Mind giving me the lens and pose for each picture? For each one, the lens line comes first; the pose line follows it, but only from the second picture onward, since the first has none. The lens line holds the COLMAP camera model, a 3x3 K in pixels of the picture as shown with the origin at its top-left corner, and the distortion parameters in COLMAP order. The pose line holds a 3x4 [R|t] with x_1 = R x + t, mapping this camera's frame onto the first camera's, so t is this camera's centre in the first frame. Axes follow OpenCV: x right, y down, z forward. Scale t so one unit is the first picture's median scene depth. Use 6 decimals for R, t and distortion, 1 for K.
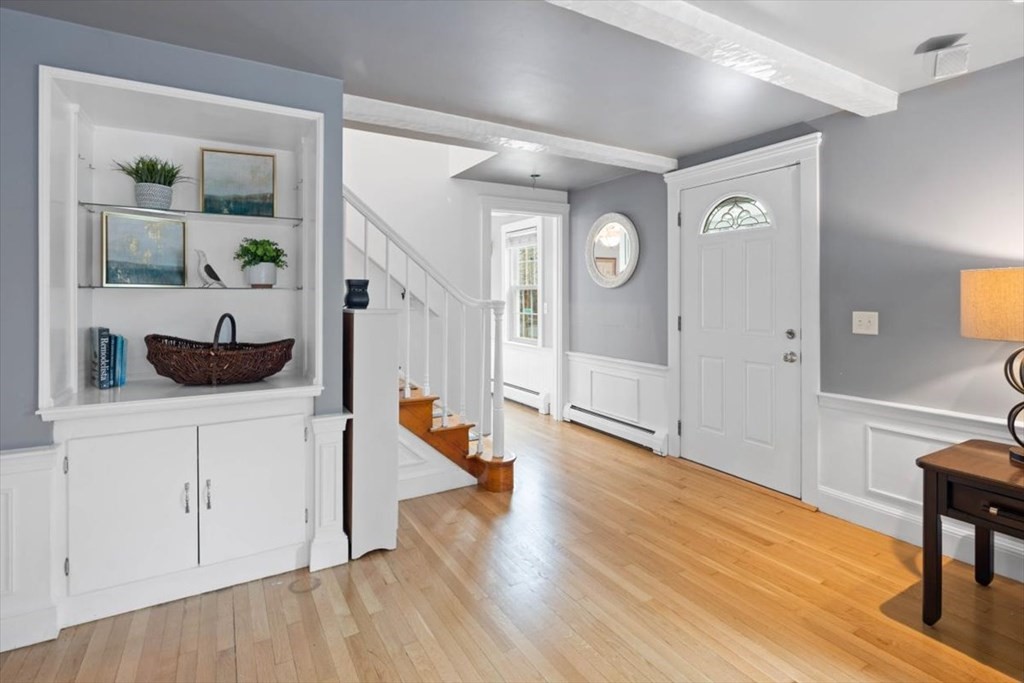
lens RADIAL K [[499.6, 0, 517.9], [0, 499.6, 335.4], [0, 0, 1]] dist [0.001265, -0.000661]
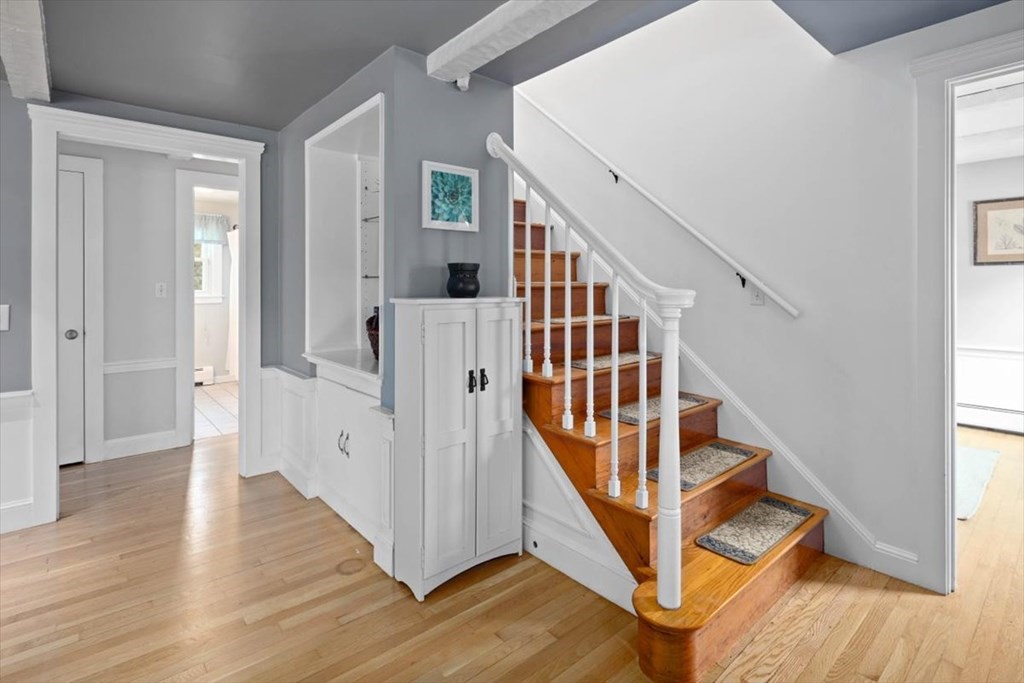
lens RADIAL K [[499.6, 0, 517.9], [0, 499.6, 335.4], [0, 0, 1]] dist [0.001265, -0.000661]
pose [[0.202259, 0.107881, -0.973372, 0.503856], [-0.083290, 0.992208, 0.092662, -0.079446], [0.975784, 0.062330, 0.209669, 0.935994]]
